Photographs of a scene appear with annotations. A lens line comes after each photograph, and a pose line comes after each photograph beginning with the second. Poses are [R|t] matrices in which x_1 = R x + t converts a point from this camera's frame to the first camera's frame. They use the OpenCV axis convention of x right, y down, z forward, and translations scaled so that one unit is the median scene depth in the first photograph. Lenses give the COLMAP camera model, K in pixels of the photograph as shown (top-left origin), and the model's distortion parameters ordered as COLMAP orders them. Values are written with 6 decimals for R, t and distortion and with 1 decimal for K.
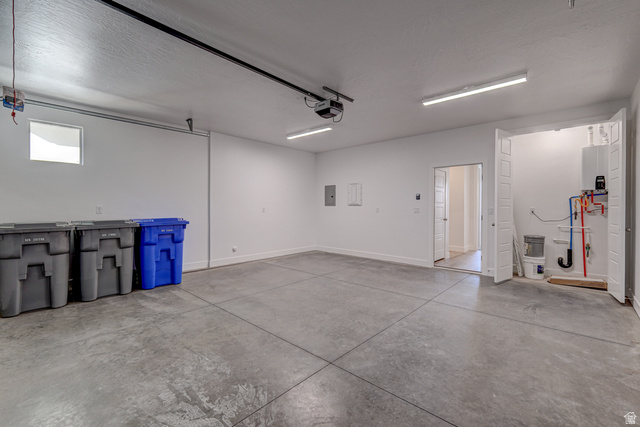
lens RADIAL K [[277.6, 0, 318.6], [0, 277.6, 210.0], [0, 0, 1]] dist [0.016053, -0.003054]
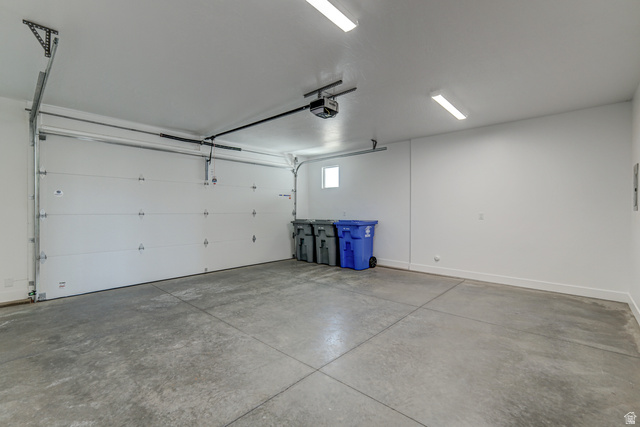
lens RADIAL K [[277.6, 0, 318.7], [0, 277.6, 211.1], [0, 0, 1]] dist [0.016053, -0.003054]
pose [[0.010056, -0.000536, -0.999949, 1.163746], [-0.009898, 0.999951, -0.000635, -0.017142], [0.999900, 0.009904, 0.010050, 1.162188]]
